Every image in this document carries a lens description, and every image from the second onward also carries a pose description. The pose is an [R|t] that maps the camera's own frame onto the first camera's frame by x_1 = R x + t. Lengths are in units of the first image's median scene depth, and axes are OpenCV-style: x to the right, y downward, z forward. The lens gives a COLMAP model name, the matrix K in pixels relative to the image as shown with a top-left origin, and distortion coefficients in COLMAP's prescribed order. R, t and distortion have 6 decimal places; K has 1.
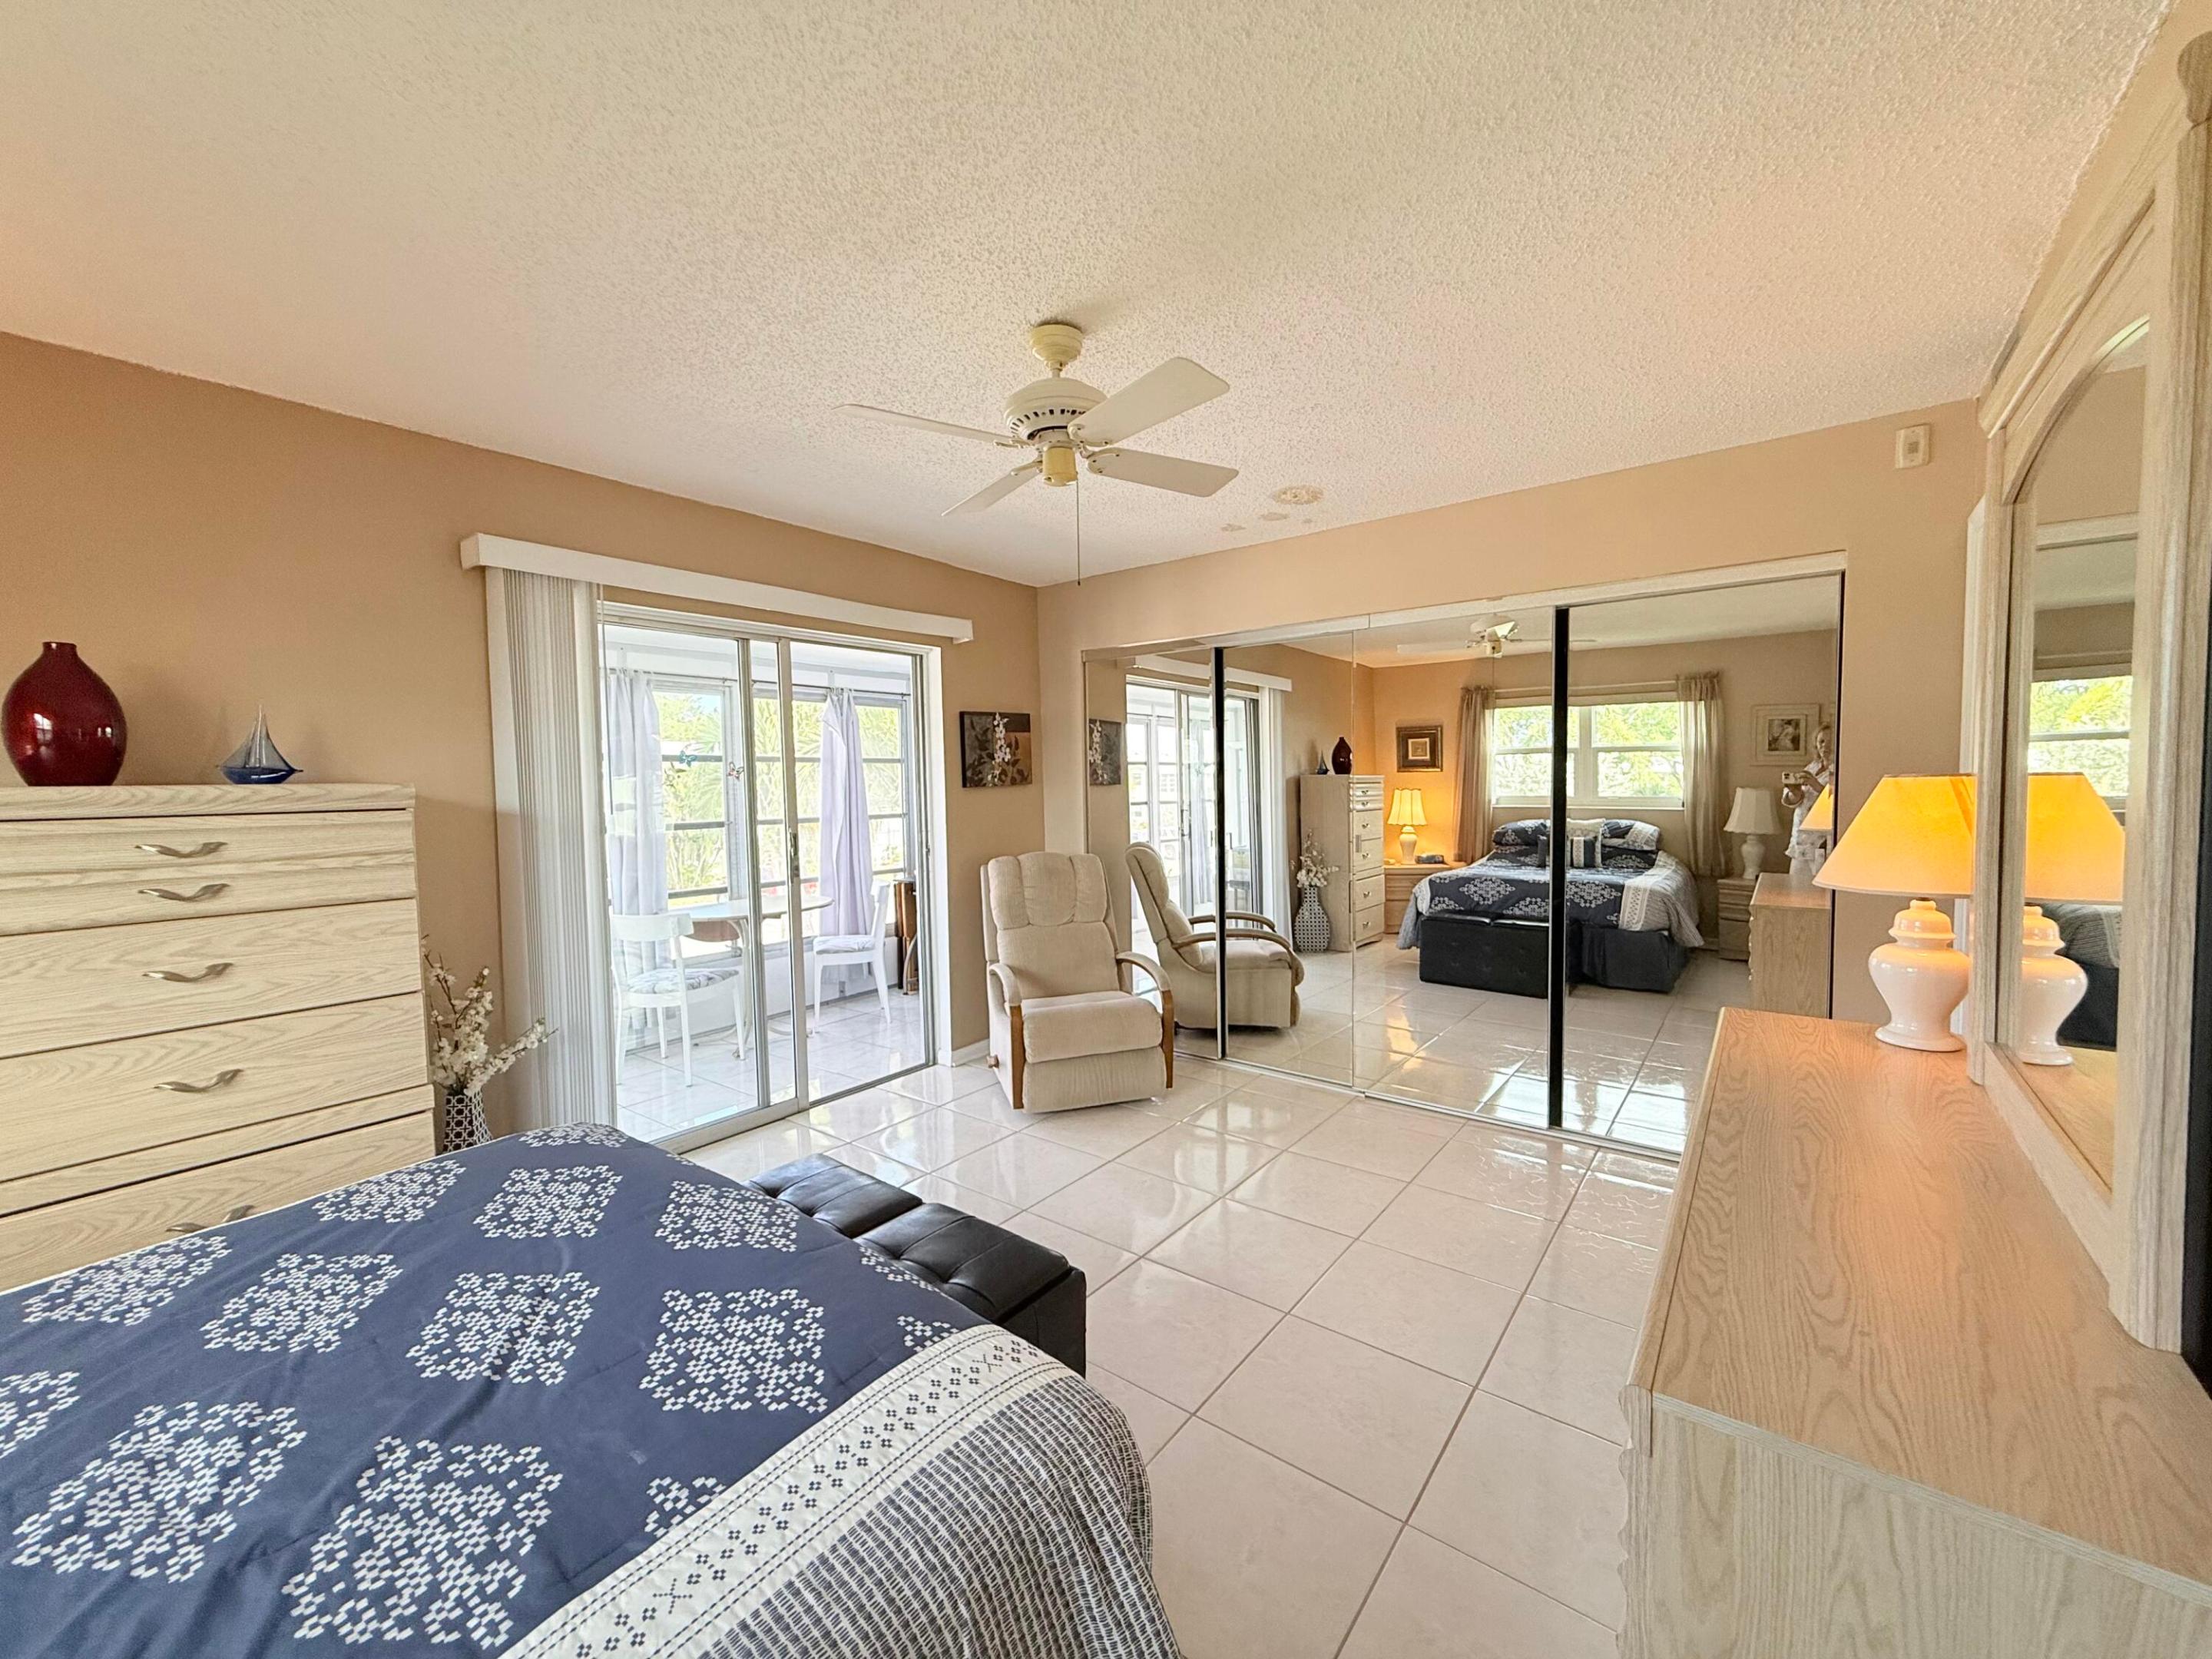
lens RADIAL K [[882.2, 0, 1096.8], [0, 882.2, 828.2], [0, 0, 1]] dist [0.000393, 0.000108]
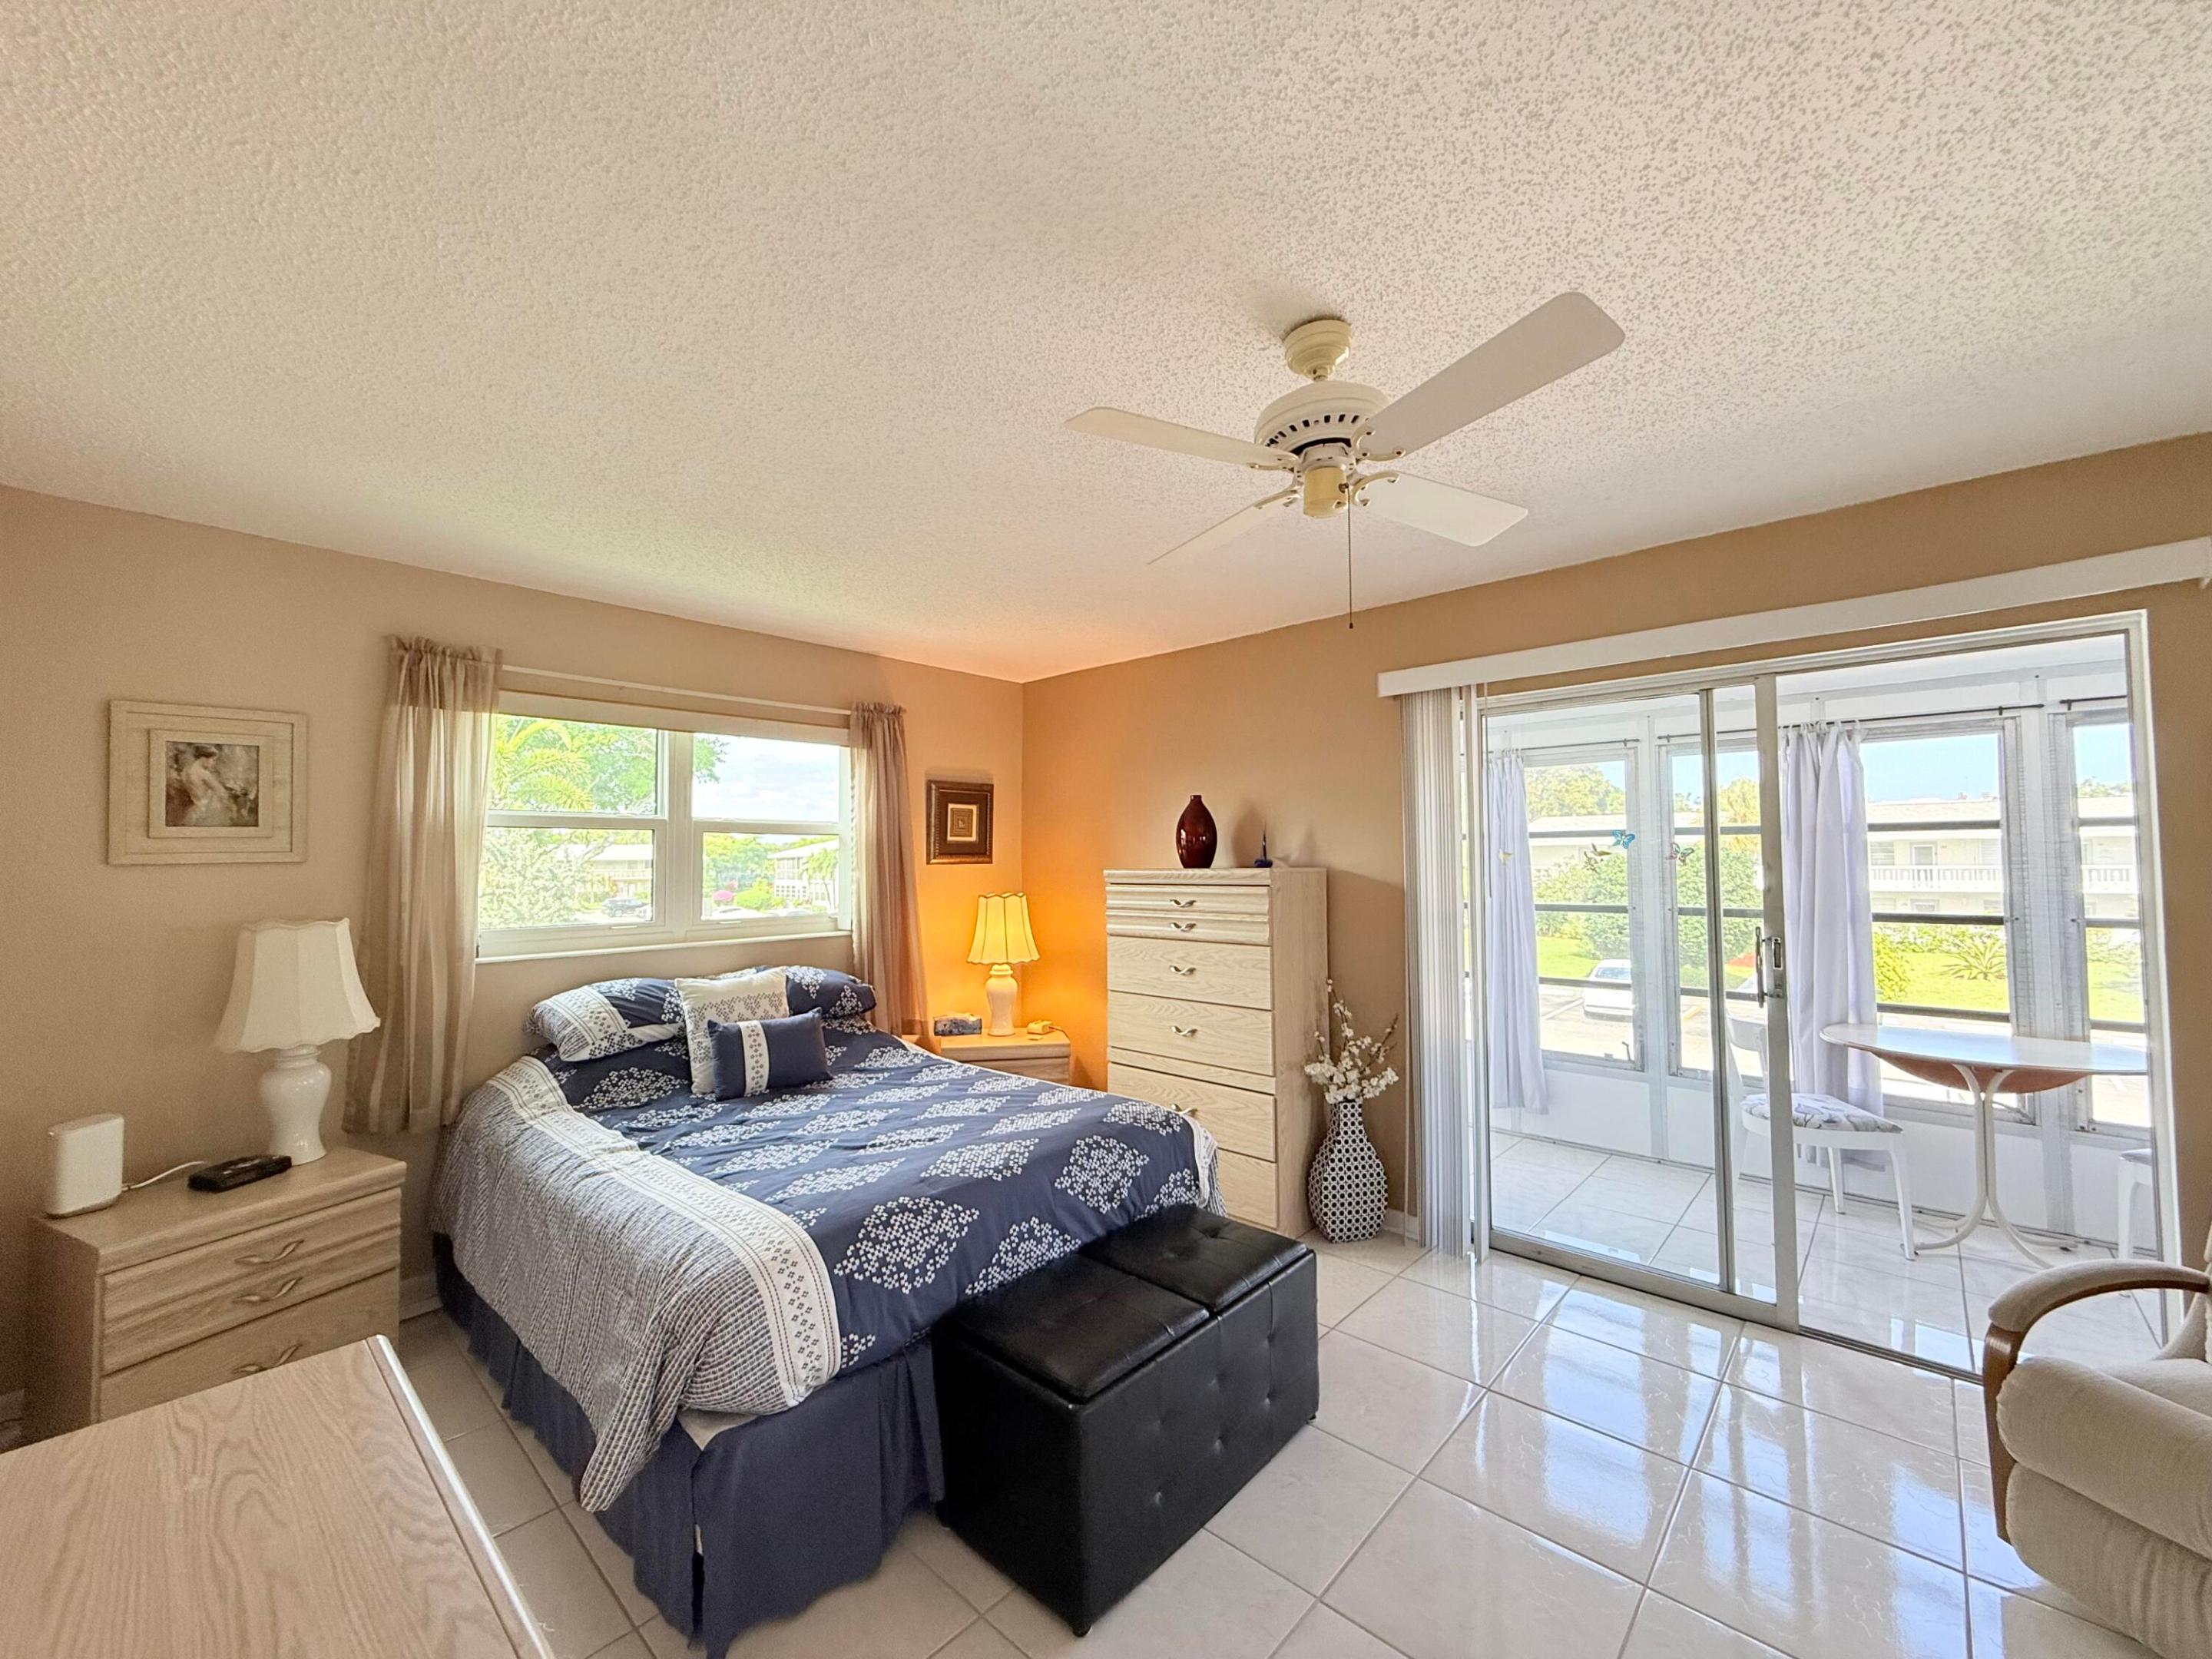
lens RADIAL K [[882.2, 0, 1096.8], [0, 882.2, 828.2], [0, 0, 1]] dist [0.000393, 0.000108]
pose [[-0.084559, -0.020364, -0.996210, 0.771646], [-0.041378, 0.999000, -0.016908, -0.086650], [0.995559, 0.039792, -0.085317, 0.886706]]
